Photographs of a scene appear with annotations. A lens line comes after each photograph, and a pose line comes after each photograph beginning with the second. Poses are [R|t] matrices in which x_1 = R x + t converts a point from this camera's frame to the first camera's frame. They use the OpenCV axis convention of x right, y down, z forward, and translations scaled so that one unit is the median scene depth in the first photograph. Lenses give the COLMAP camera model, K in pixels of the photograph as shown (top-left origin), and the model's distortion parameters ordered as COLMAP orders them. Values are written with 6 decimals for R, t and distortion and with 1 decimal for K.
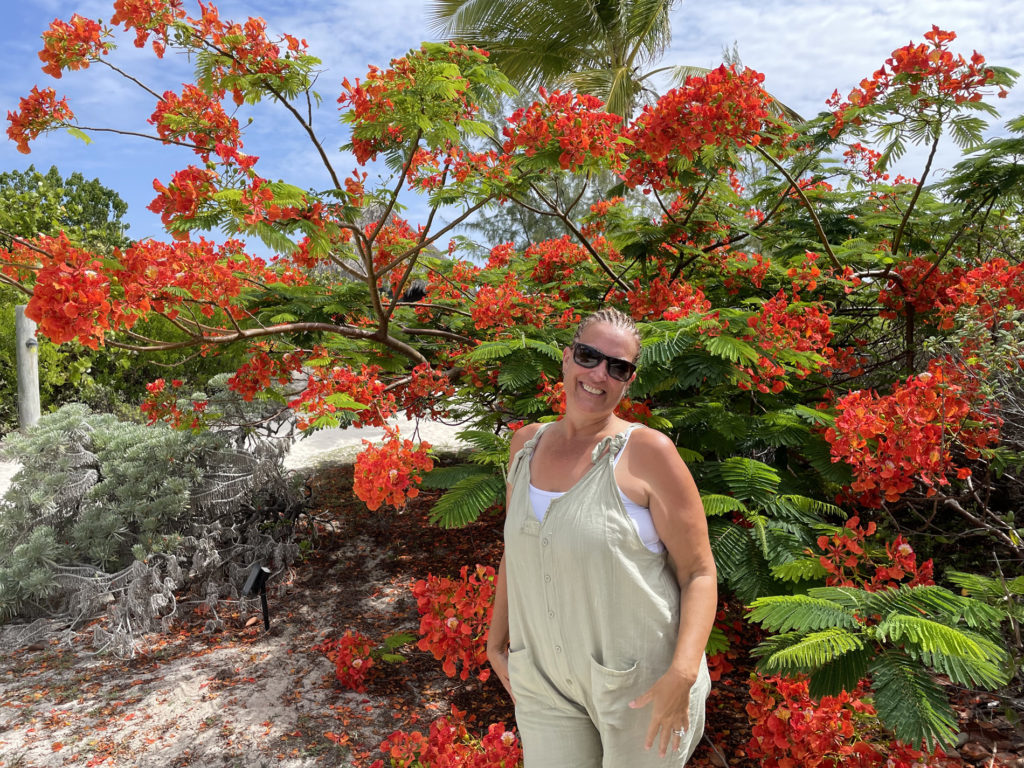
lens RADIAL K [[829.0, 0, 497.9], [0, 829.0, 384.0], [0, 0, 1]] dist [0.072938, -0.068360]
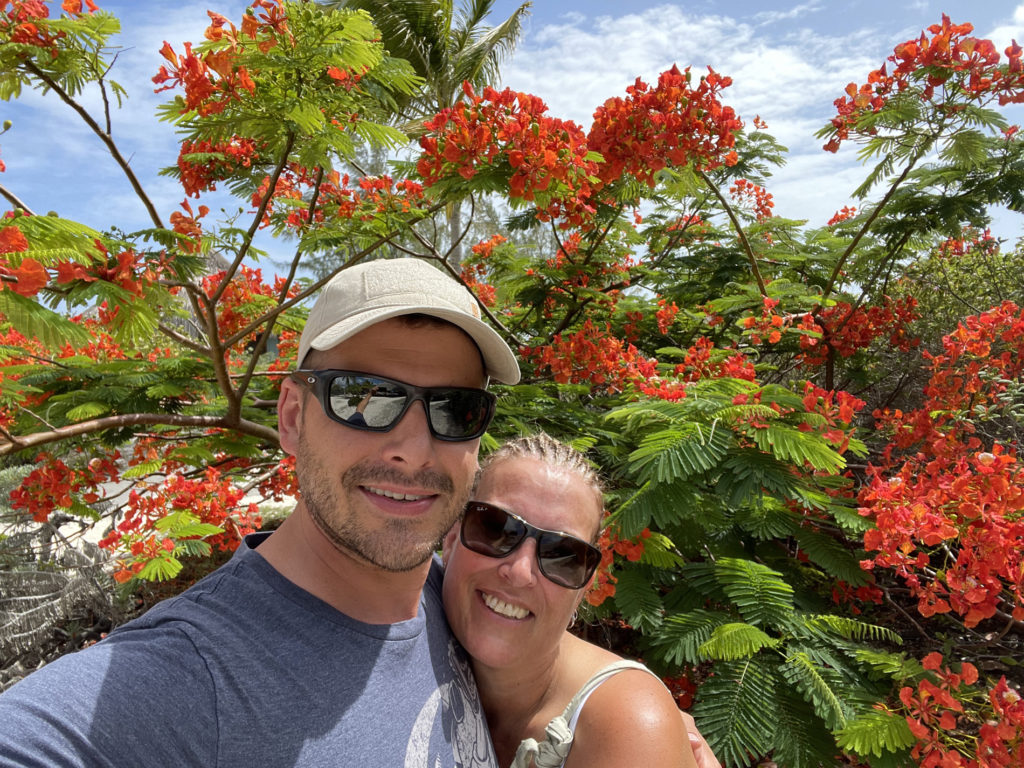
lens RADIAL K [[740.0, 0, 512.3], [0, 740.0, 385.0], [0, 0, 1]] dist [0.026953, -0.032706]
pose [[0.967213, -0.063639, 0.245864, -0.063507], [0.069591, 0.997454, -0.015589, -0.069255], [-0.244246, 0.032187, 0.969179, 0.310327]]
